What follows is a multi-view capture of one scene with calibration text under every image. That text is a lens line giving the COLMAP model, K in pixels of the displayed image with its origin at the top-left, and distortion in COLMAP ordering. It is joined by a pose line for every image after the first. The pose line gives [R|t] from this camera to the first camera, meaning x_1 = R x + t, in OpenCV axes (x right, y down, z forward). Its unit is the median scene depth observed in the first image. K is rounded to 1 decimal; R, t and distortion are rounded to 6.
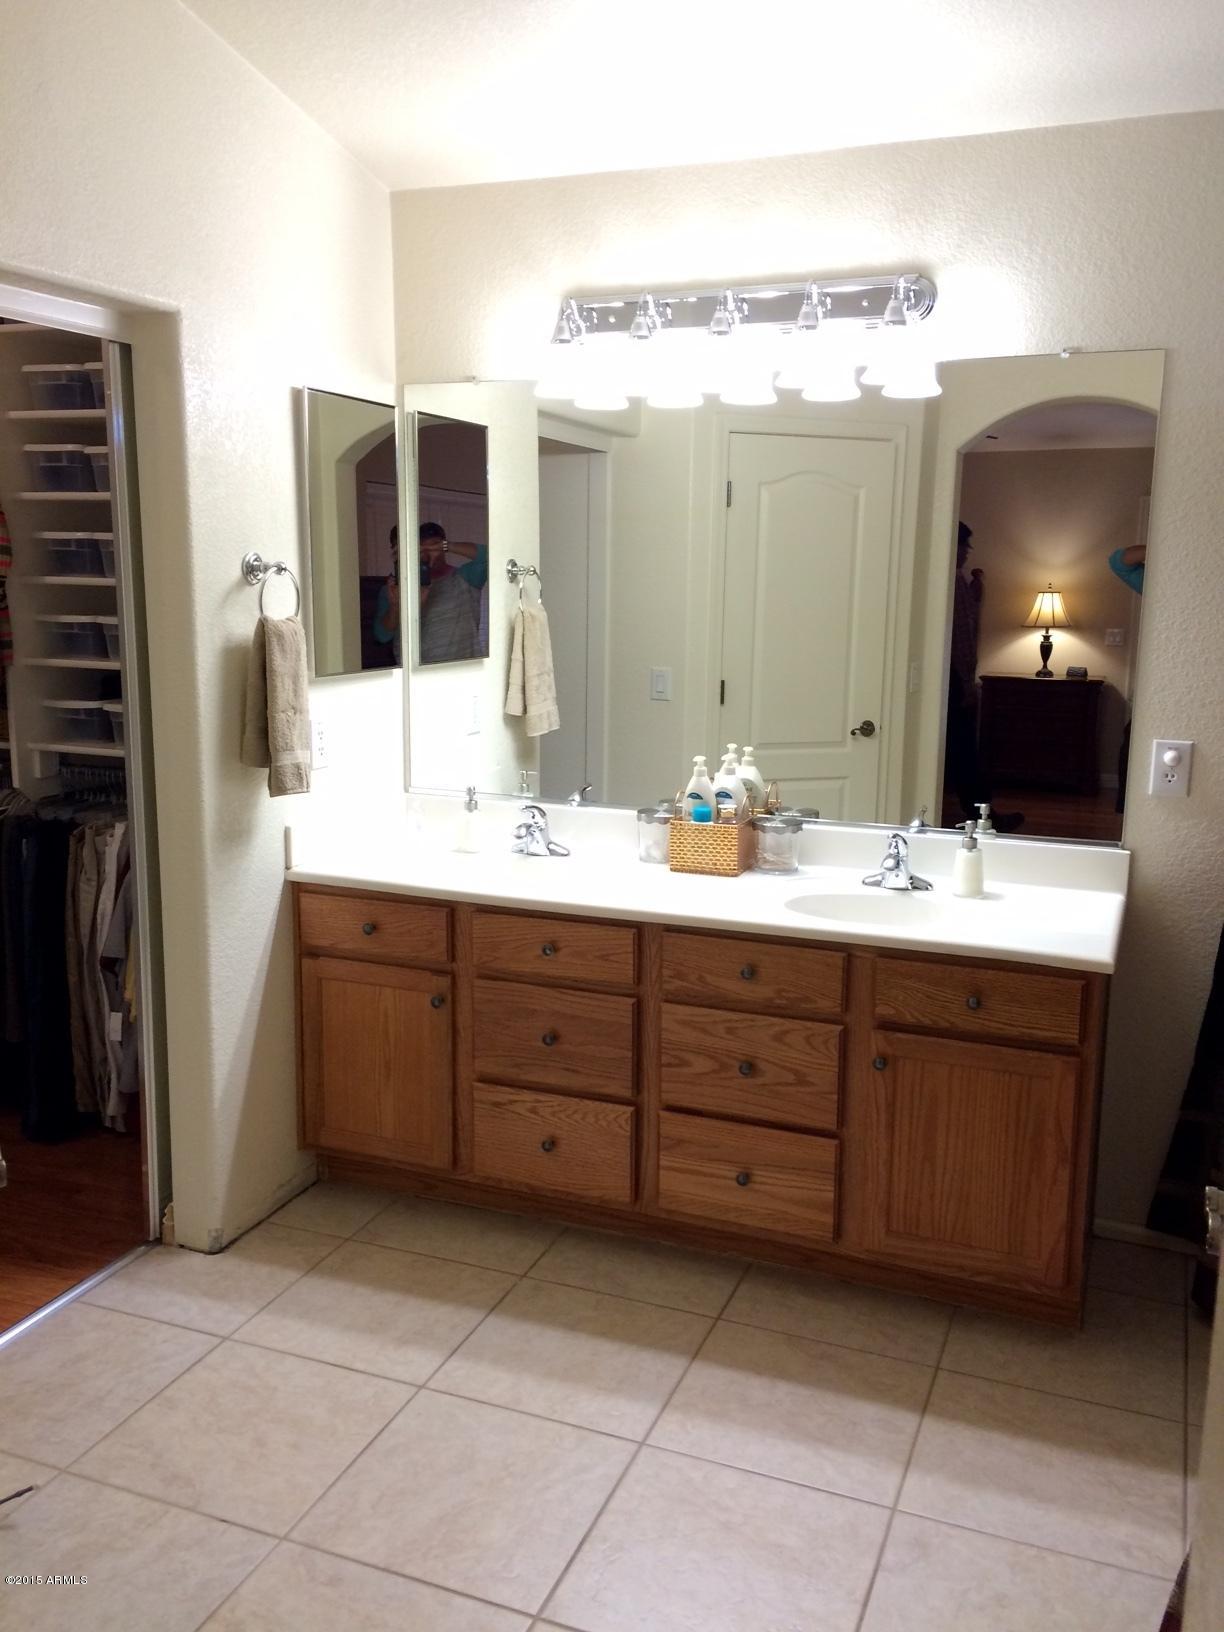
lens RADIAL K [[1405.8, 0, 612.0], [0, 1405.8, 816.0], [0, 0, 1]] dist [0.019416, 0.003570]
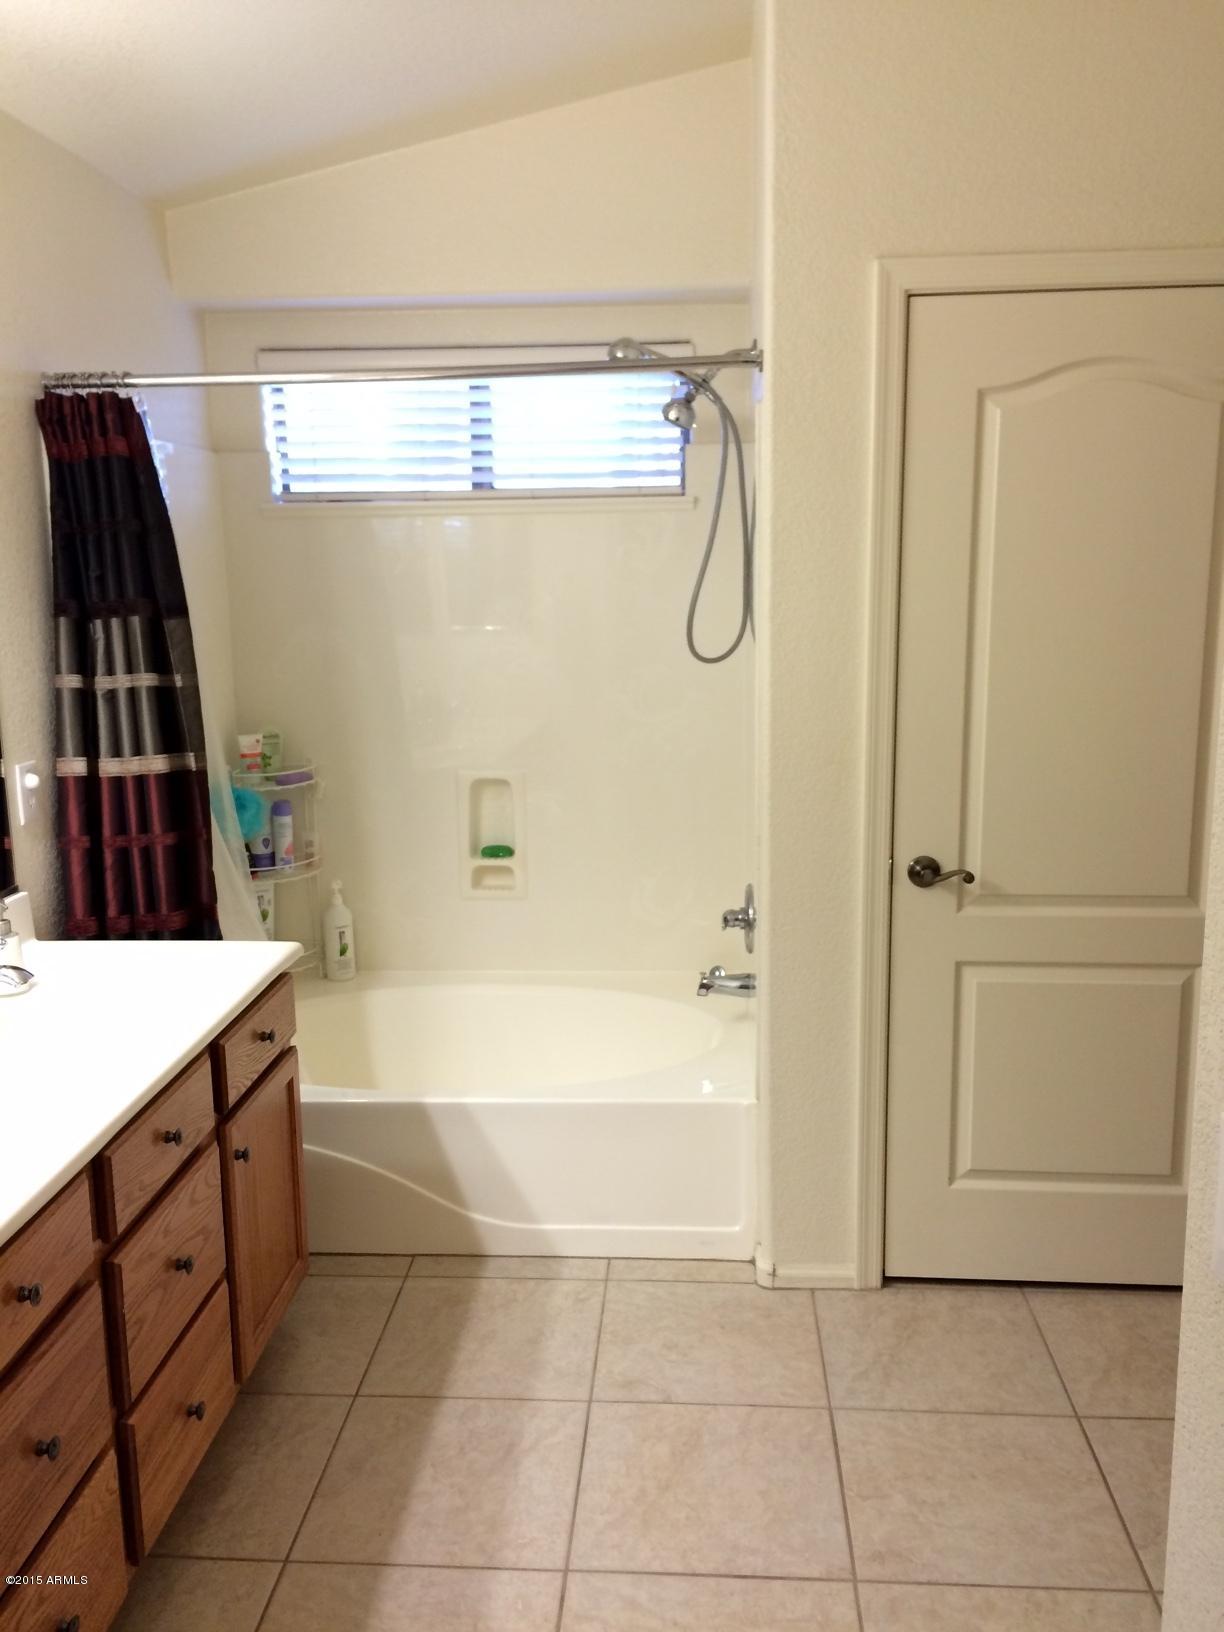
lens RADIAL K [[1405.8, 0, 612.0], [0, 1405.8, 816.0], [0, 0, 1]] dist [0.019416, 0.003570]
pose [[-0.304362, -0.180112, 0.935373, -0.710714], [0.184591, 0.952195, 0.243415, -0.207978], [-0.934500, 0.246747, -0.256565, 1.056856]]
